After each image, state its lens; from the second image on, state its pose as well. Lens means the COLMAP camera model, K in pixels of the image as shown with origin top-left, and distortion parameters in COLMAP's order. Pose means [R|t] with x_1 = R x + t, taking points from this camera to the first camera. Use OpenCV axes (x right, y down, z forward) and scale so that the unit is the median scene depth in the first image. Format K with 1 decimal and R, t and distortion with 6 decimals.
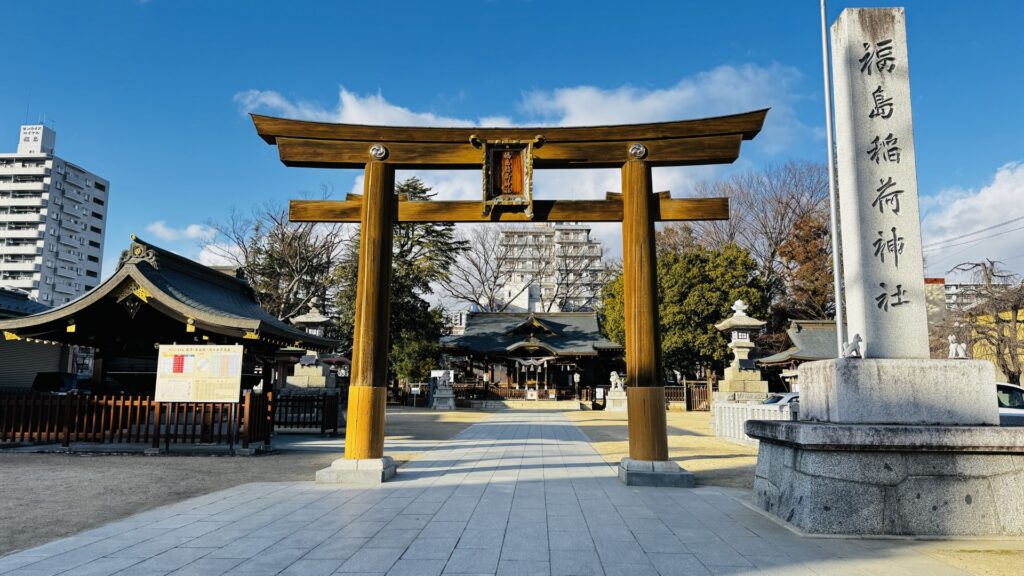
lens RADIAL K [[711.6, 0, 512.0], [0, 711.6, 288.0], [0, 0, 1]] dist [0.067884, 0.000971]
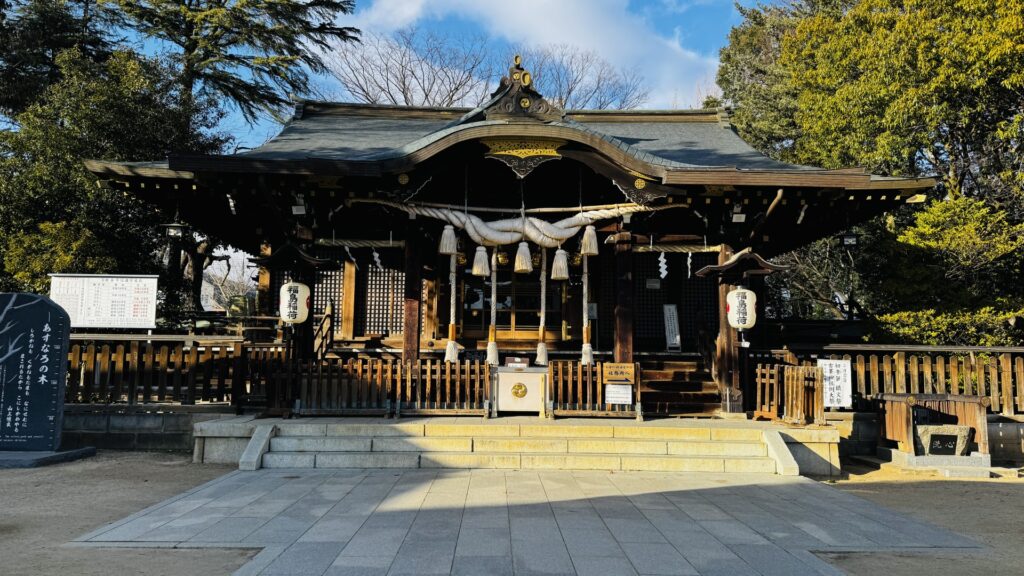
lens RADIAL K [[711.6, 0, 512.0], [0, 711.6, 288.0], [0, 0, 1]] dist [0.067884, 0.000971]
pose [[0.998504, 0.008572, 0.053999, 0.014113], [-0.010590, 0.999252, 0.037197, 0.113073], [-0.053640, -0.037713, 0.997848, 0.796657]]
